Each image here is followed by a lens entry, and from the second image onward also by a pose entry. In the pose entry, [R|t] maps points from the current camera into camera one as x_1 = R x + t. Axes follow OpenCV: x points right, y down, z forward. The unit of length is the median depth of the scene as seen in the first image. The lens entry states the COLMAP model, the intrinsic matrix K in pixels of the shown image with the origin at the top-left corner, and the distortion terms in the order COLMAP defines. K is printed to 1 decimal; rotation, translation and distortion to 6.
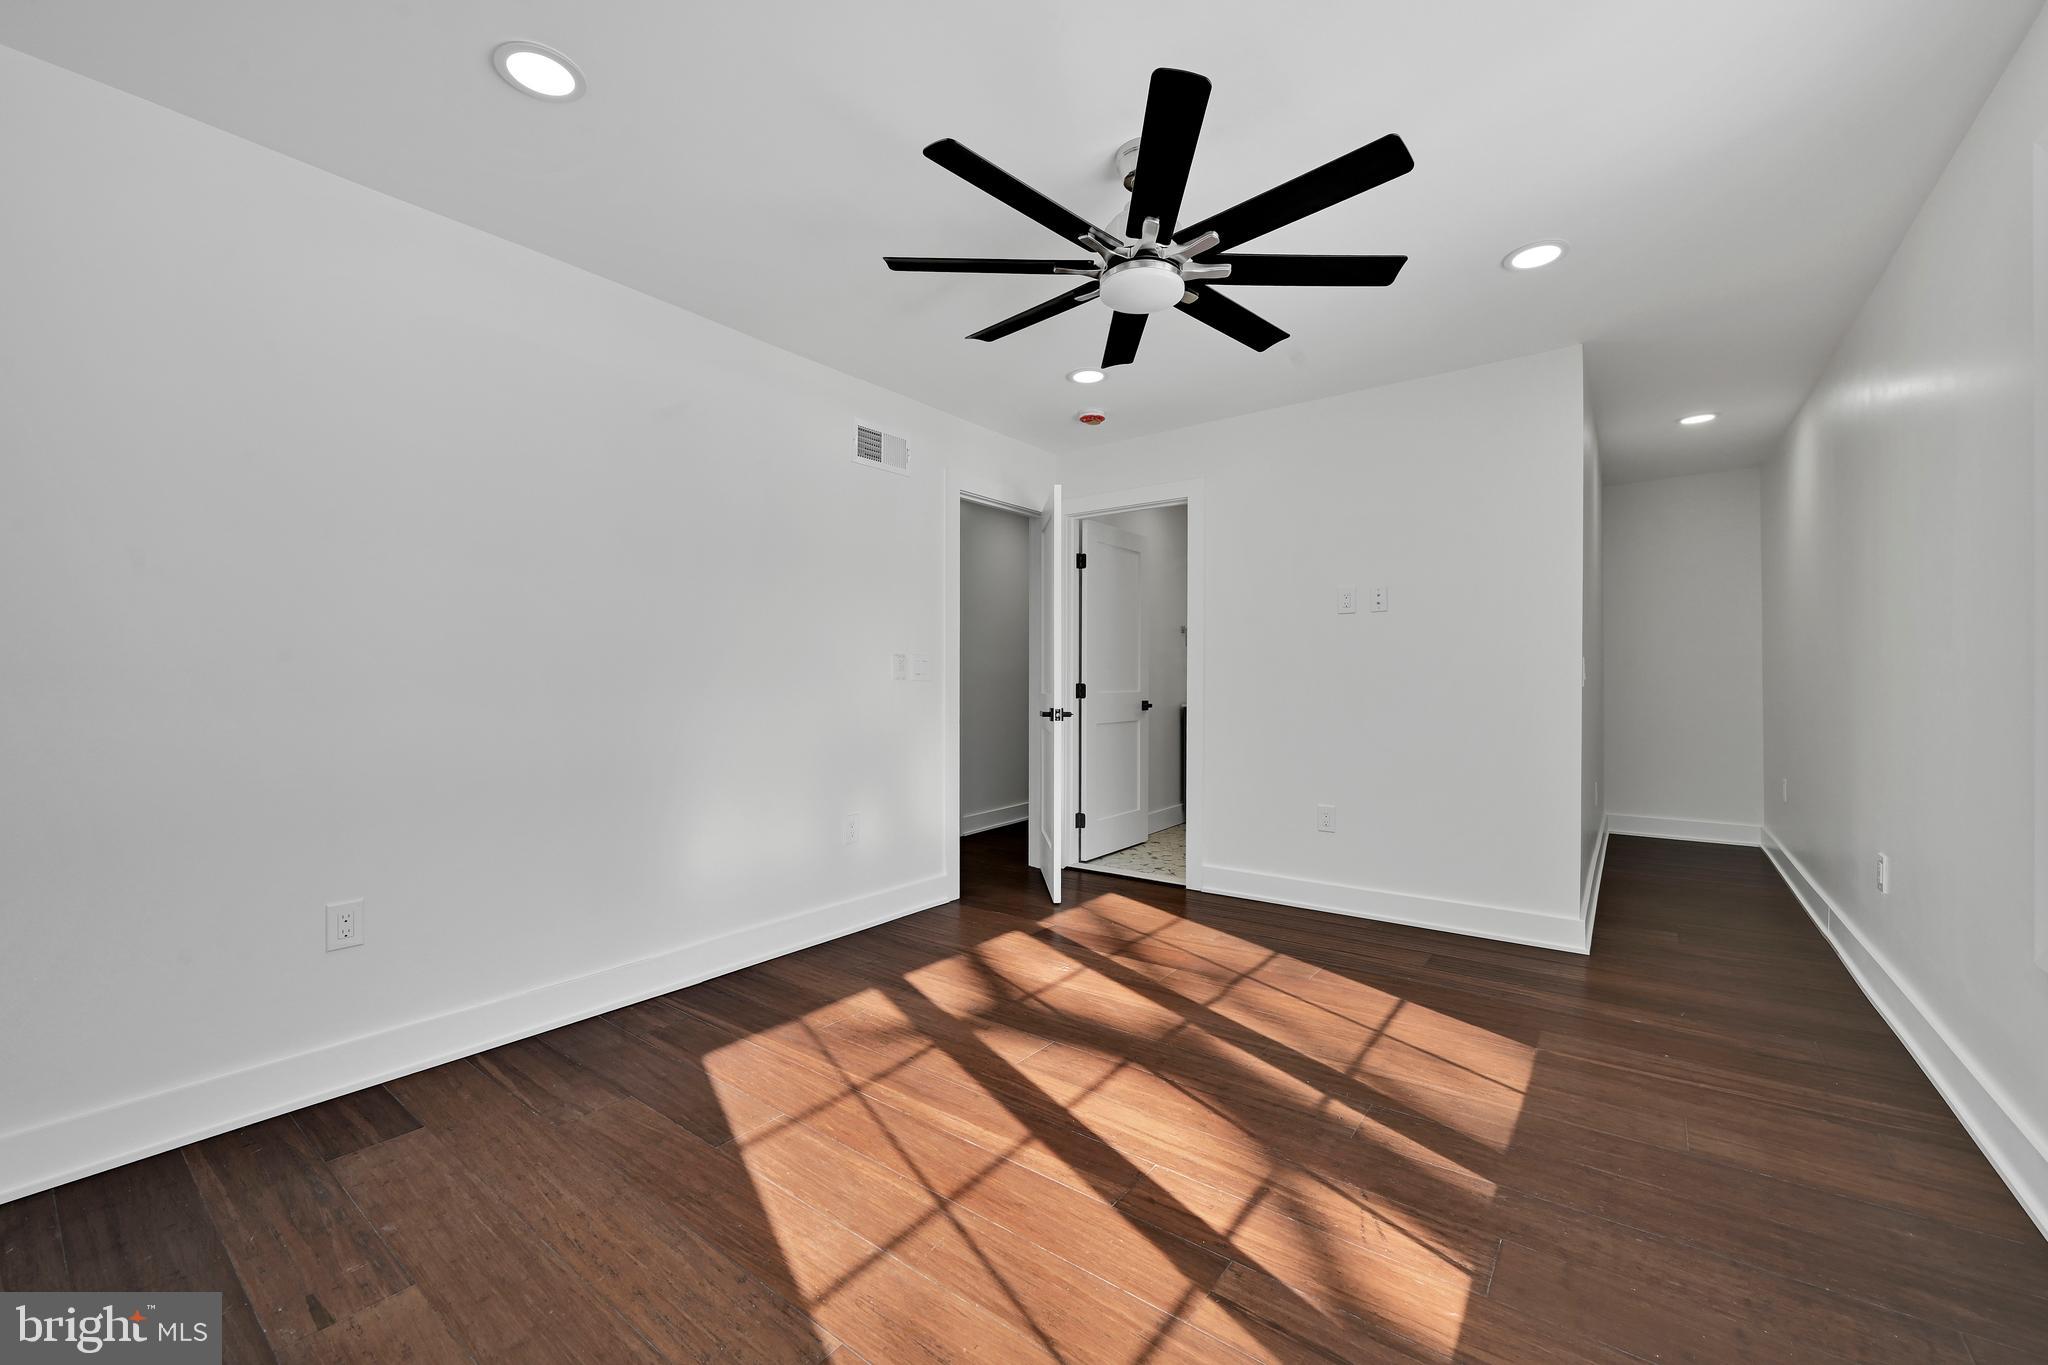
lens RADIAL K [[826.4, 0, 1024.0], [0, 826.4, 682.5], [0, 0, 1]] dist [-0.003993, -0.000867]
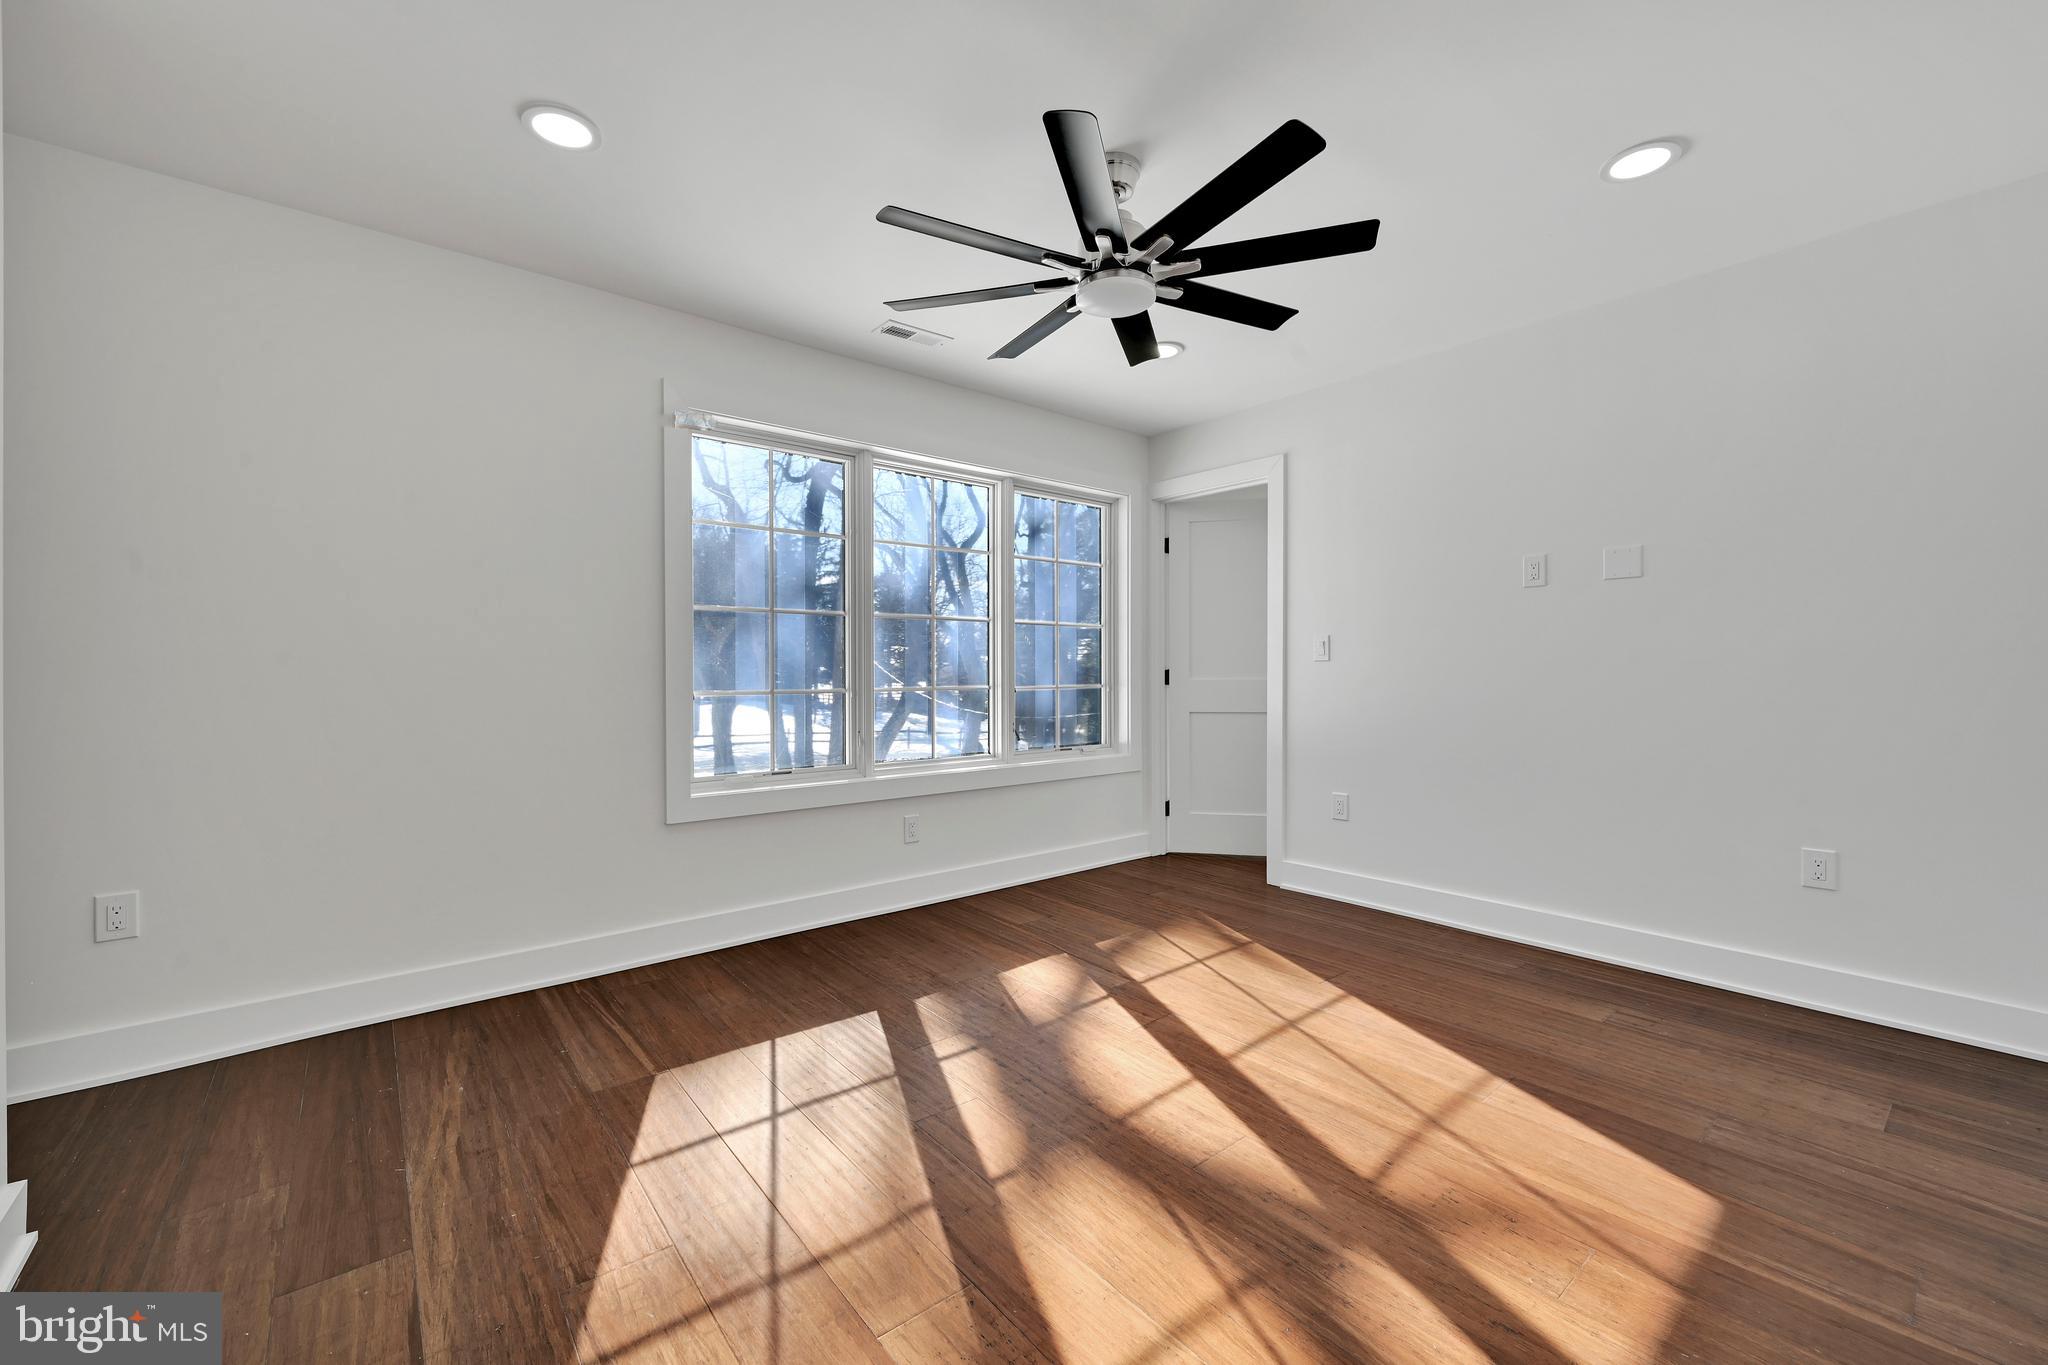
lens RADIAL K [[826.4, 0, 1024.0], [0, 826.4, 682.5], [0, 0, 1]] dist [-0.003993, -0.000867]
pose [[-0.974045, 0.000699, 0.226352, 0.024297], [0.005048, 0.999814, 0.018635, -0.002749], [-0.226297, 0.019294, -0.973867, 2.016891]]
